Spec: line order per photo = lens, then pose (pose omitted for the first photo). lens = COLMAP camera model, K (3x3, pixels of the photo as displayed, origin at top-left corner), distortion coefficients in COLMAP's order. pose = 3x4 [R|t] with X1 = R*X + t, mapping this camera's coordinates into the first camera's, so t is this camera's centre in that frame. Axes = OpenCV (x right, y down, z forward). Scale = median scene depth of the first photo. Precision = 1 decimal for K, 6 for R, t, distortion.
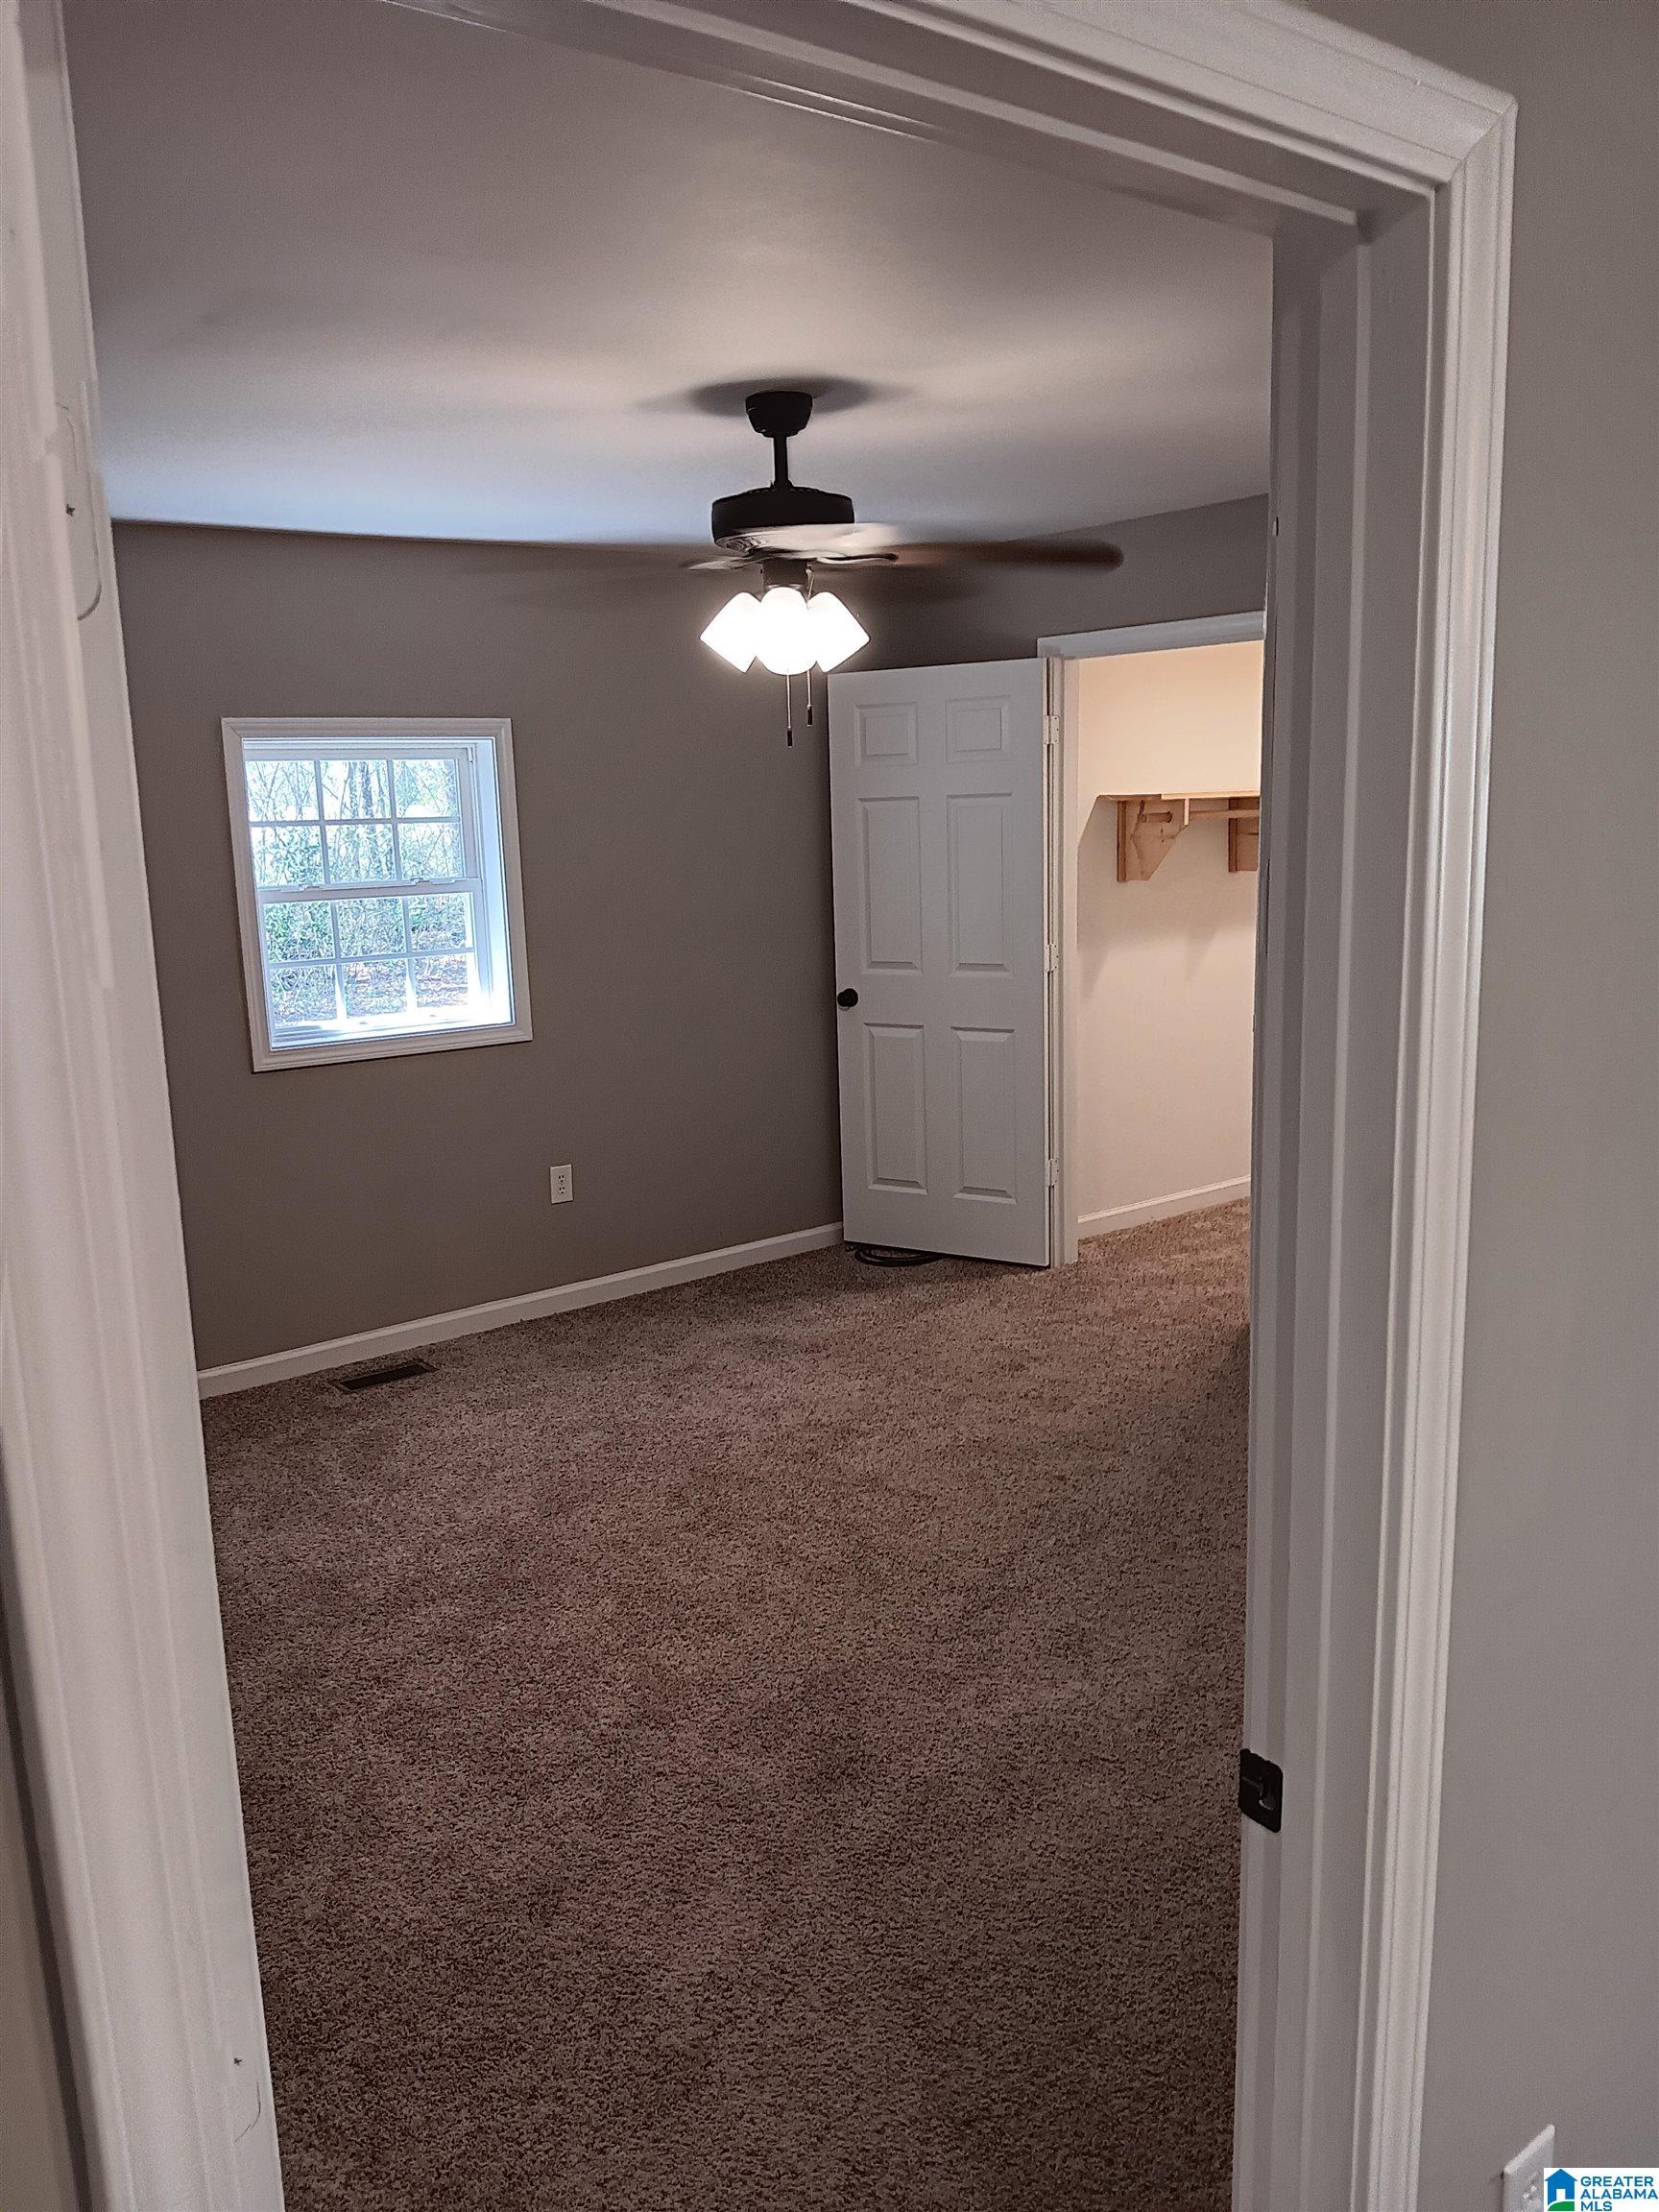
lens RADIAL K [[1666.9, 0, 809.8], [0, 1666.9, 1111.5], [0, 0, 1]] dist [0.198198, -0.327245]
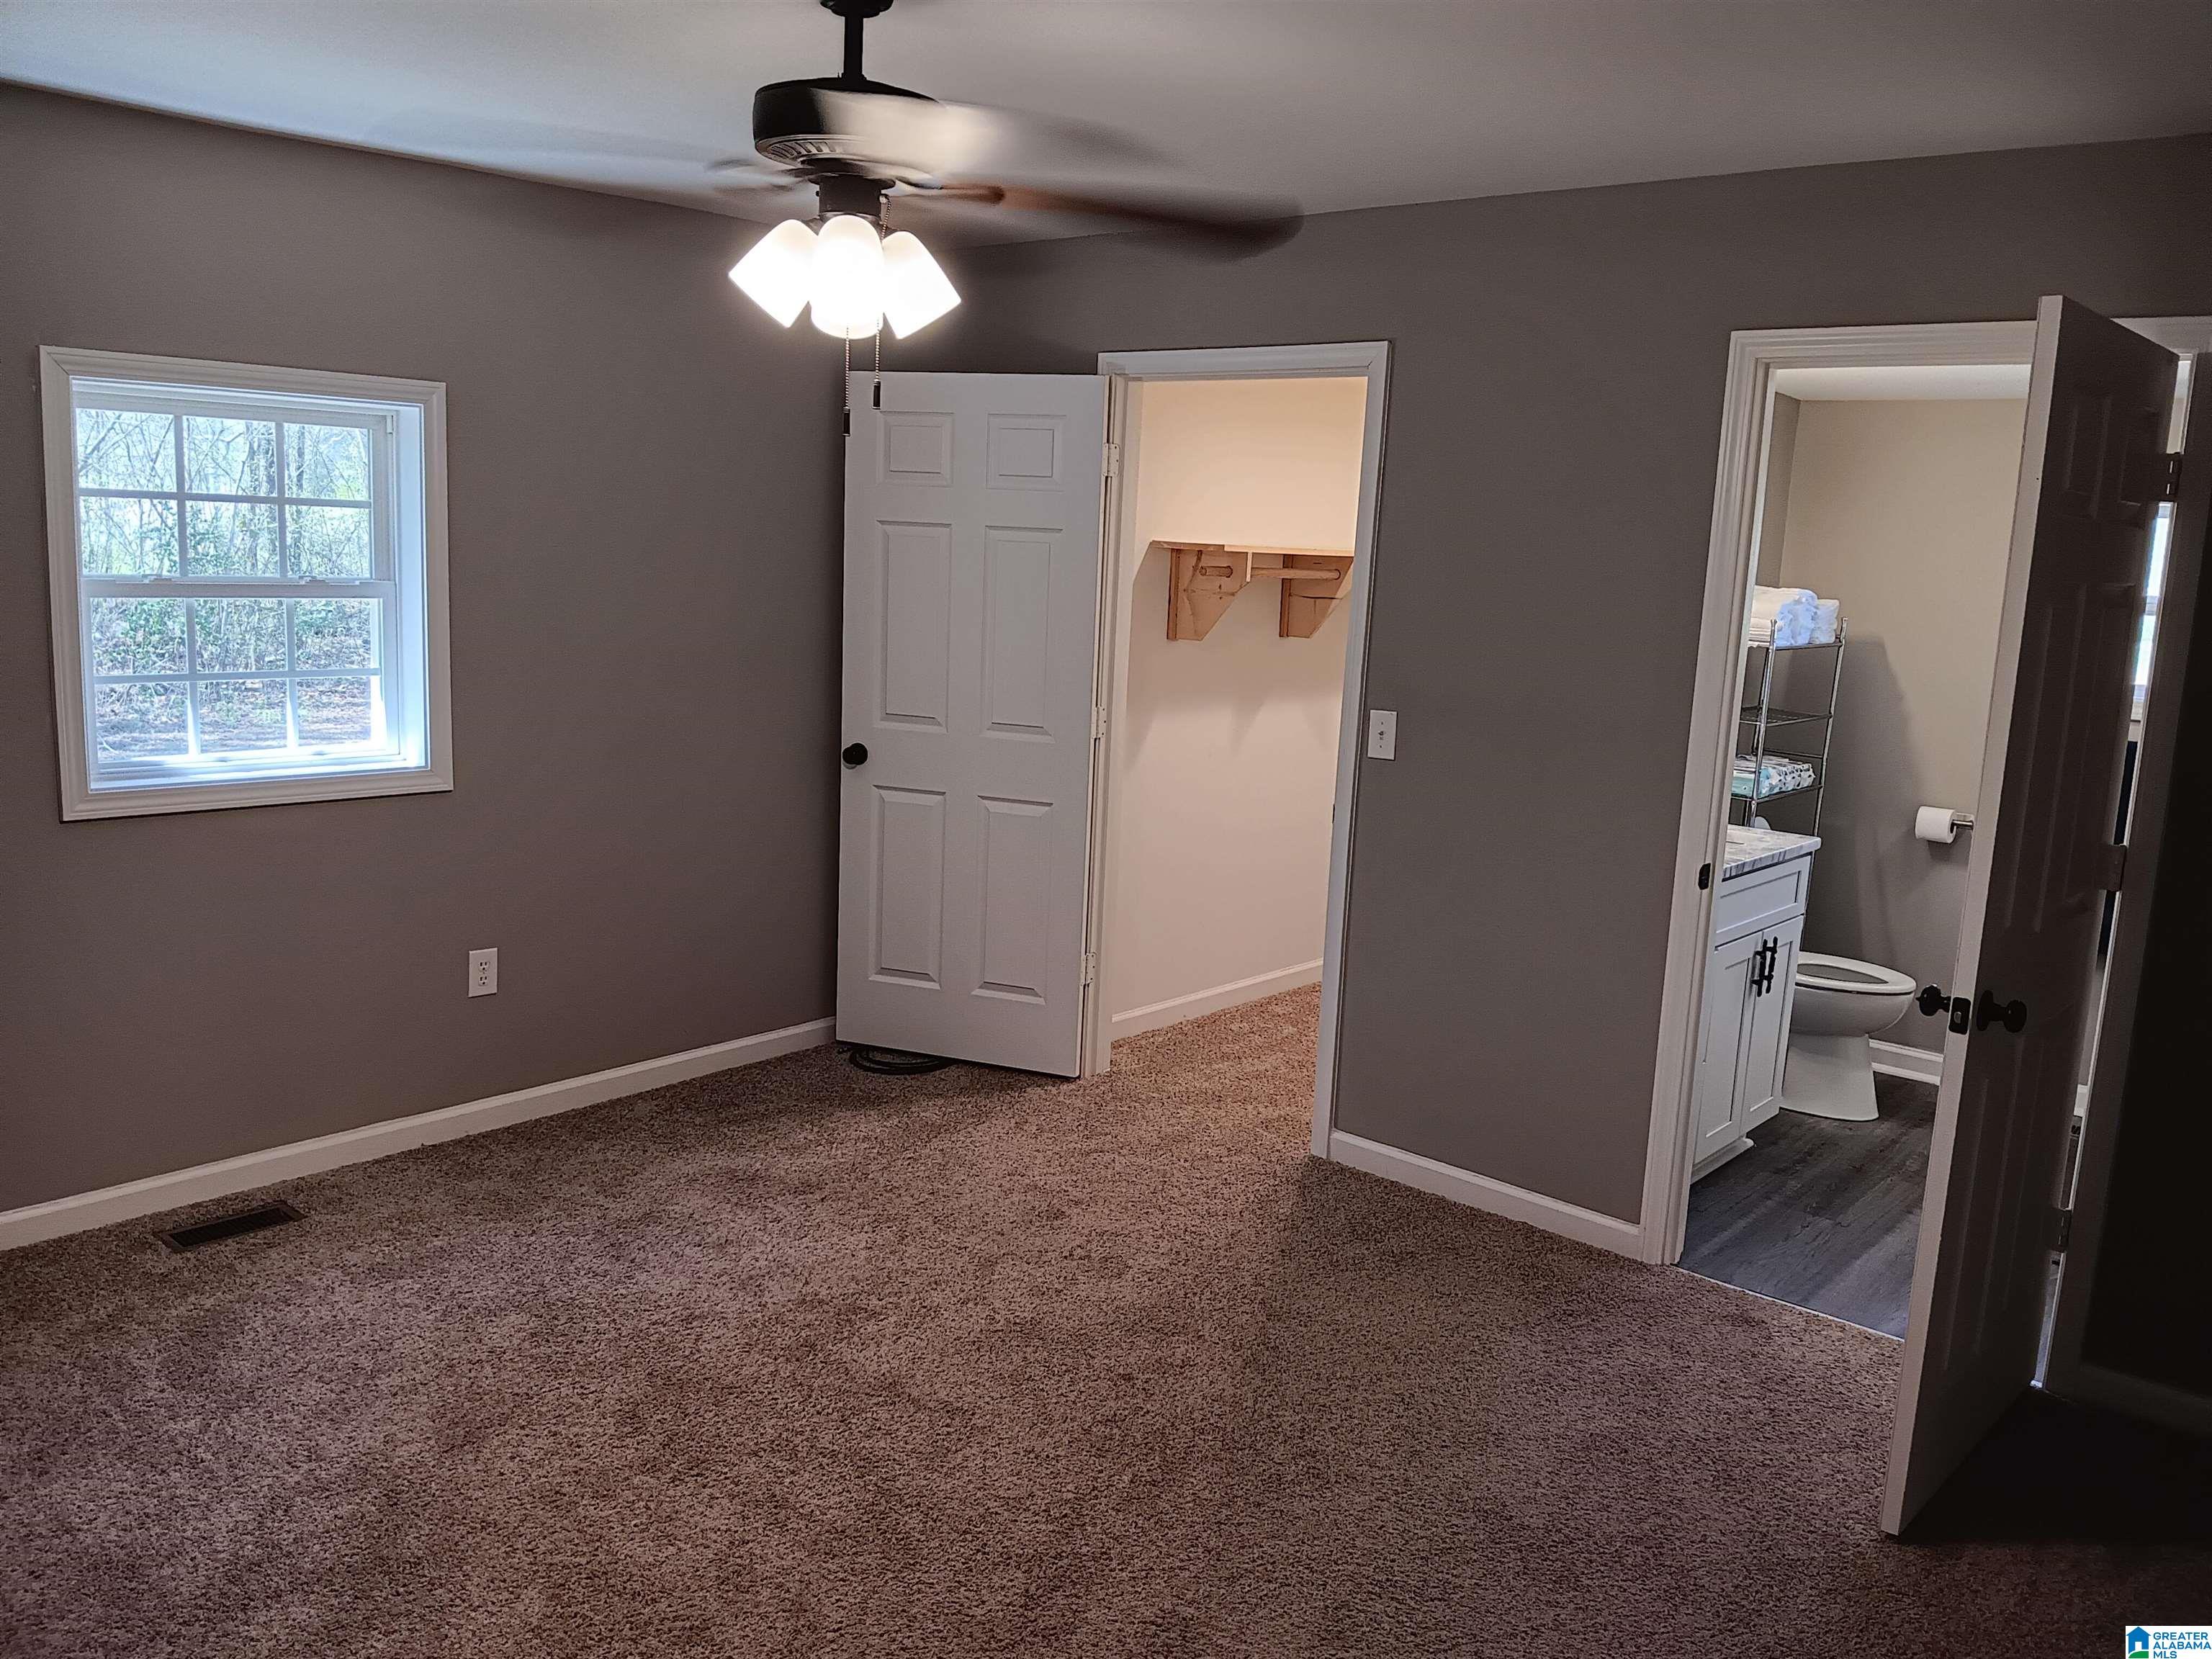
lens RADIAL K [[1698.2, 0, 1136.7], [0, 1698.2, 838.3], [0, 0, 1]] dist [0.057617, -0.135193]
pose [[0.975622, 0.040248, 0.215738, -0.025993], [-0.038297, 0.999179, -0.013218, -0.023442], [-0.216092, 0.004633, 0.976362, 0.158860]]
